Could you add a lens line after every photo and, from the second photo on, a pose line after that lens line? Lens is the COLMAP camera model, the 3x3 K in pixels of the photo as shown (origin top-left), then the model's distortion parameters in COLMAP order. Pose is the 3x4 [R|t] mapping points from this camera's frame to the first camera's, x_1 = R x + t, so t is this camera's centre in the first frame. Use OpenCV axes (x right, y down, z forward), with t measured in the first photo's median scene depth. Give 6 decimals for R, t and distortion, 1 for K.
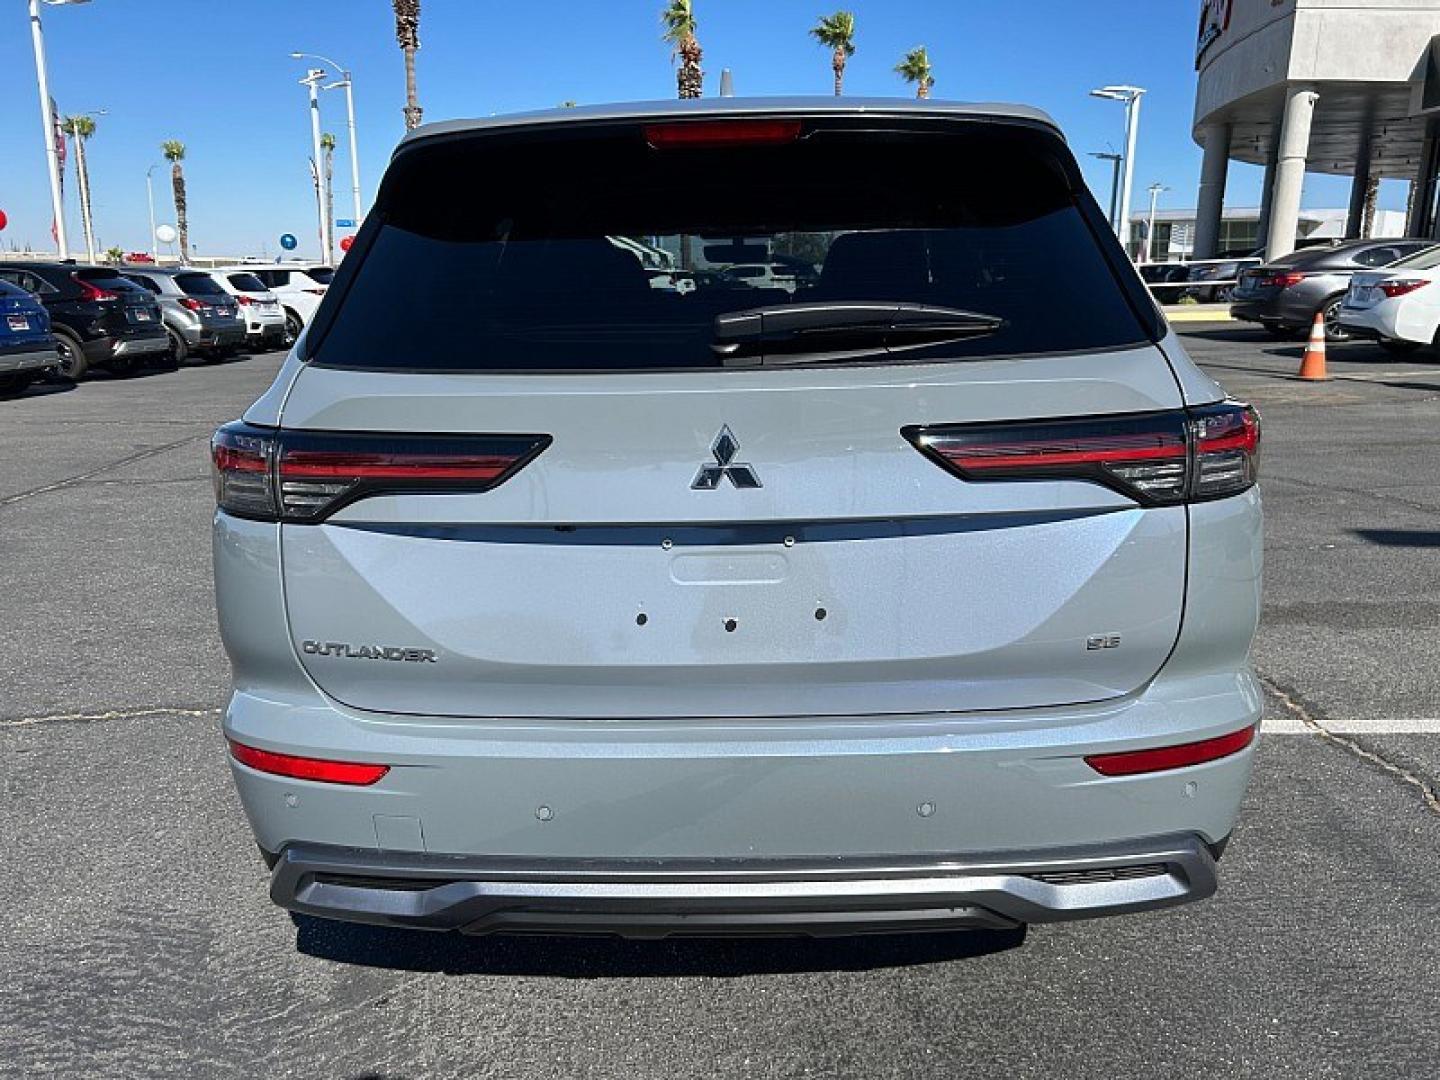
lens RADIAL K [[1078.9, 0, 703.7], [0, 1078.9, 544.0], [0, 0, 1]] dist [0.042838, -0.040007]
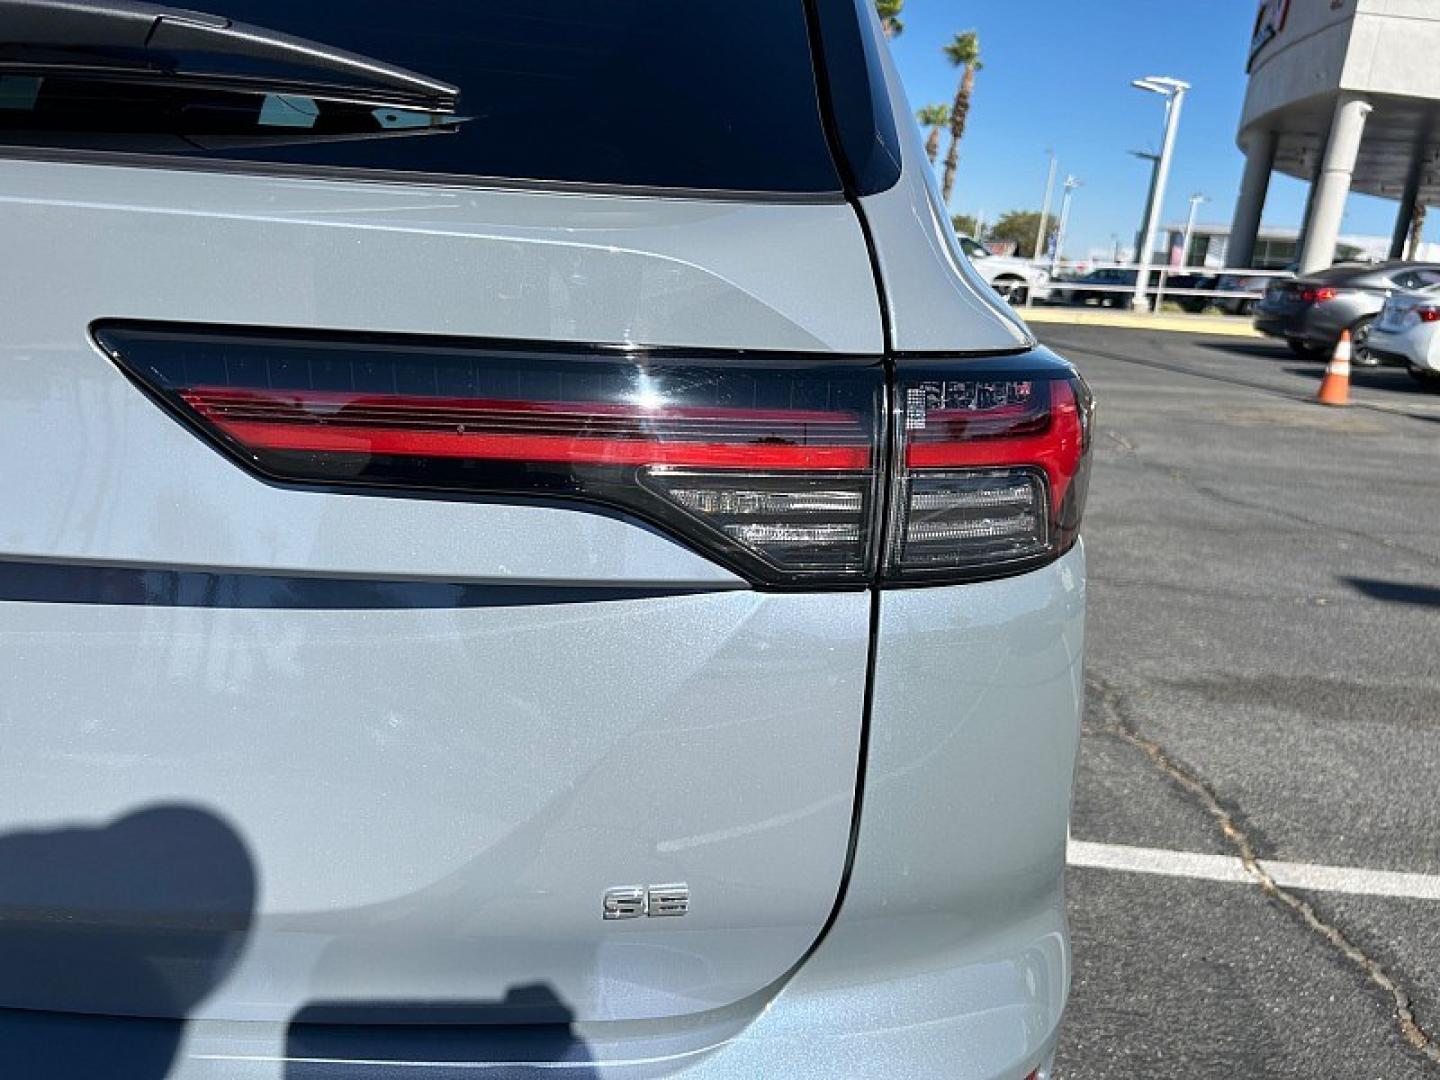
lens RADIAL K [[1089.7, 0, 693.0], [0, 1089.7, 528.7], [0, 0, 1]] dist [0.050826, -0.058810]
pose [[0.995456, 0.094652, -0.010443, 0.122859], [-0.094532, 0.995456, 0.011454, -0.018831], [0.011480, -0.010414, 0.999880, 0.189894]]
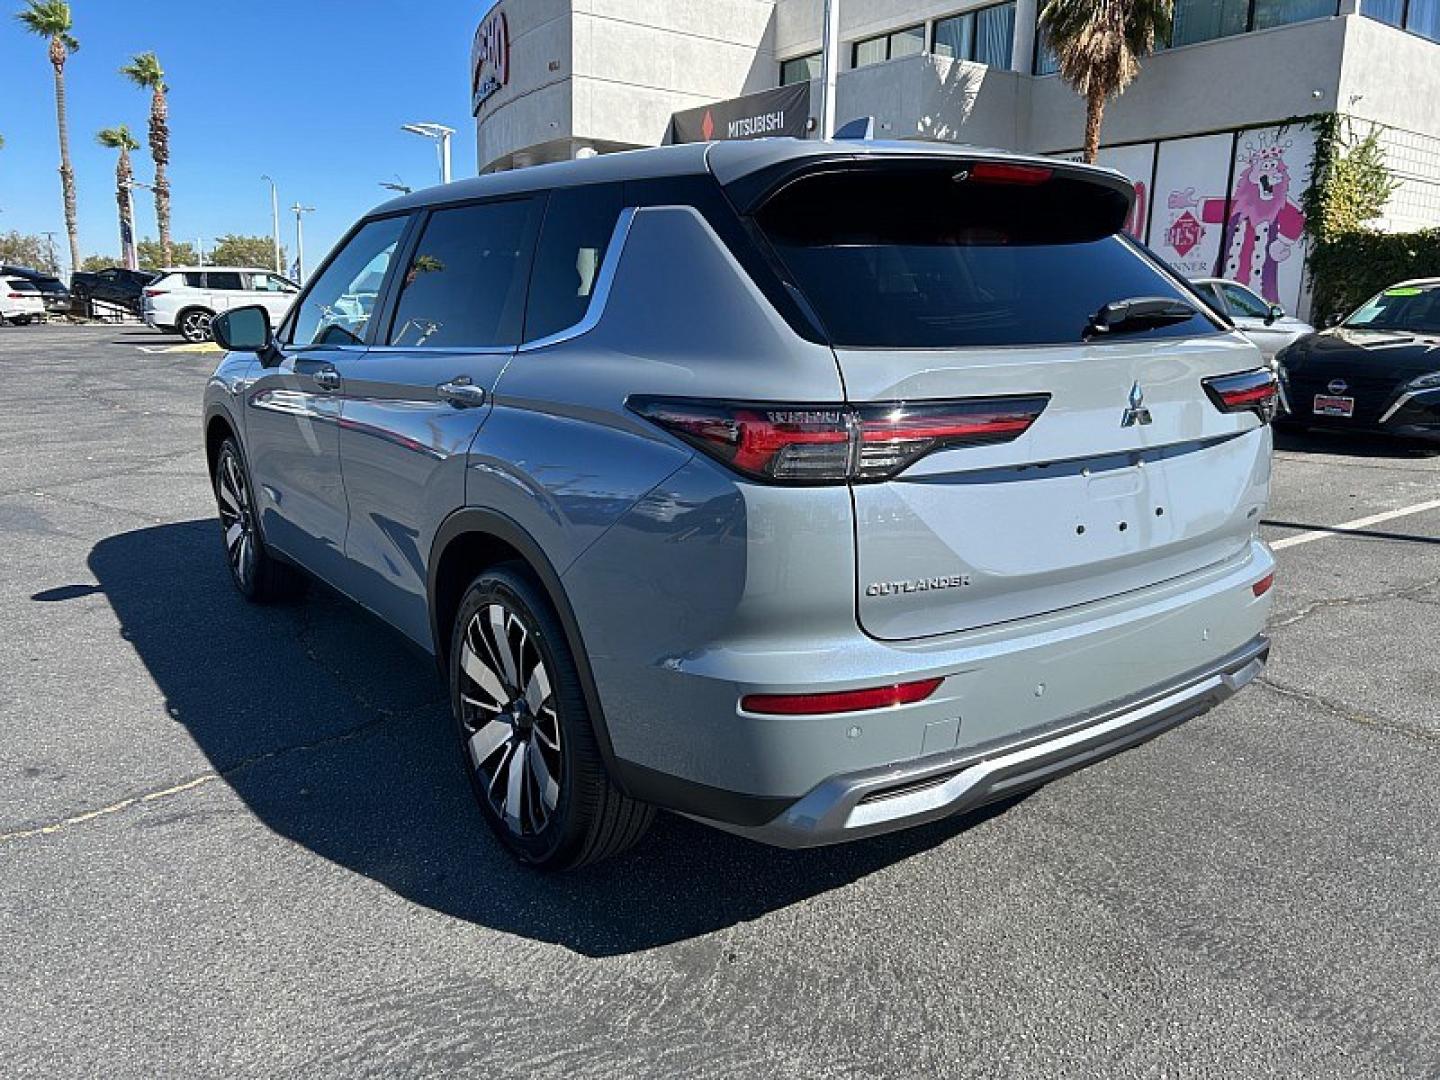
lens RADIAL K [[1080.0, 0, 714.9], [0, 1080.0, 537.2], [0, 0, 1]] dist [0.053285, -0.056053]
pose [[0.797256, -0.114424, 0.592697, -0.391638], [0.131881, 0.991167, 0.013953, 0.000130], [-0.589058, 0.067042, 0.805305, 0.058245]]
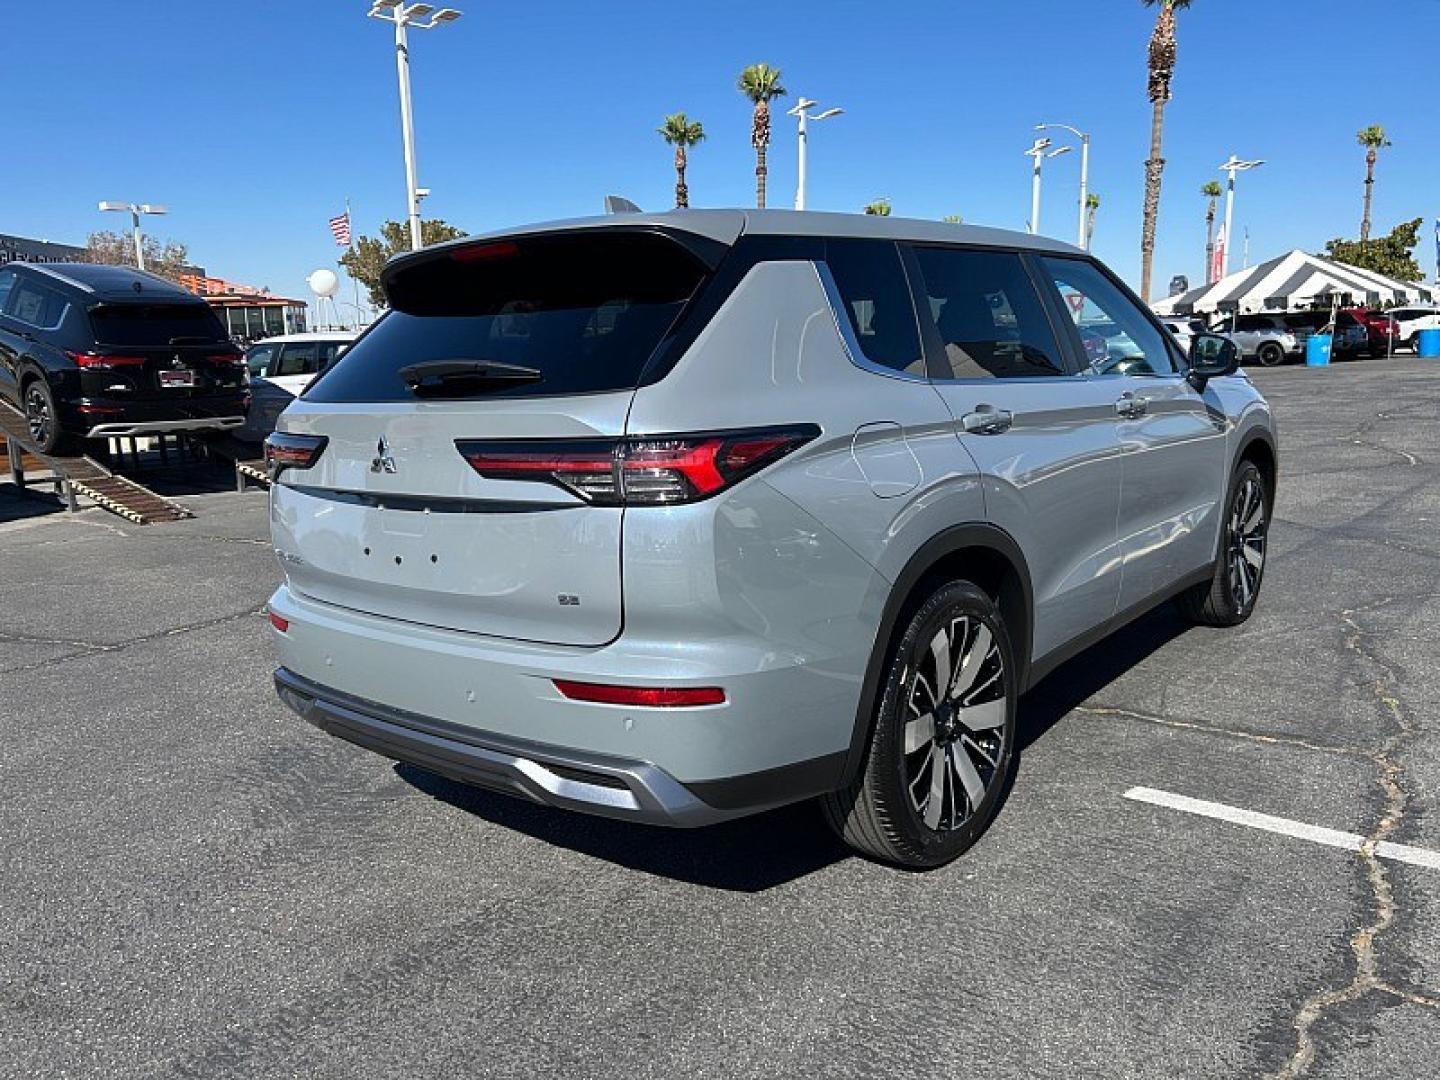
lens RADIAL K [[1080.0, 0, 714.9], [0, 1080.0, 537.2], [0, 0, 1]] dist [0.053285, -0.056053]
pose [[0.787930, 0.089426, -0.609237, 0.442327], [-0.121866, 0.992475, -0.011930, 0.001273], [0.603585, 0.083645, 0.792899, -0.000323]]
